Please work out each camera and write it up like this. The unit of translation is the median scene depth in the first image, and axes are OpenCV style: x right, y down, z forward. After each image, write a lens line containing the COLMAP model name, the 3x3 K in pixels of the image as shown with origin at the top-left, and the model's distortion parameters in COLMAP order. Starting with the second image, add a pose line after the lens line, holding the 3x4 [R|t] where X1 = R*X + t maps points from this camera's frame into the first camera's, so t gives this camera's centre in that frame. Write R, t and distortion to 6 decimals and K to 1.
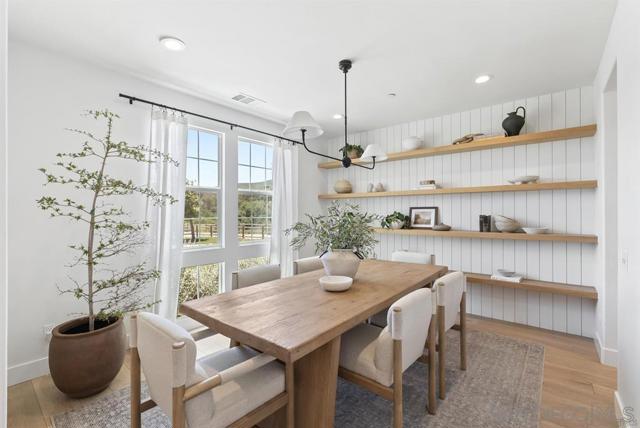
lens RADIAL K [[291.3, 0, 320.4], [0, 291.3, 214.0], [0, 0, 1]] dist [-0.006115, 0.000591]
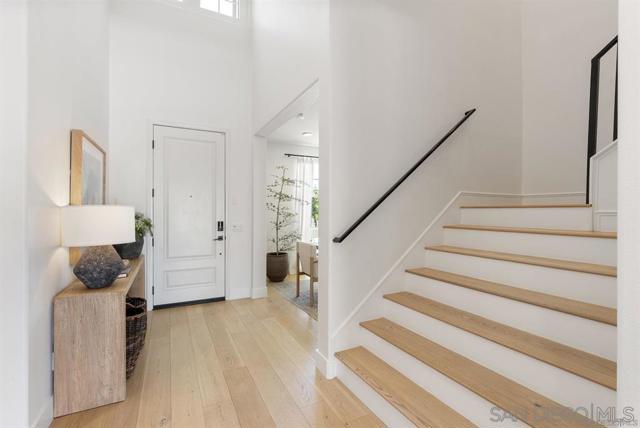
lens RADIAL K [[291.3, 0, 319.1], [0, 291.3, 215.8], [0, 0, 1]] dist [-0.006115, 0.000591]
pose [[0.919889, 0.006495, -0.392125, 0.485484], [-0.004382, 0.999971, 0.006282, 0.039330], [0.392154, -0.004060, 0.919891, -1.097323]]
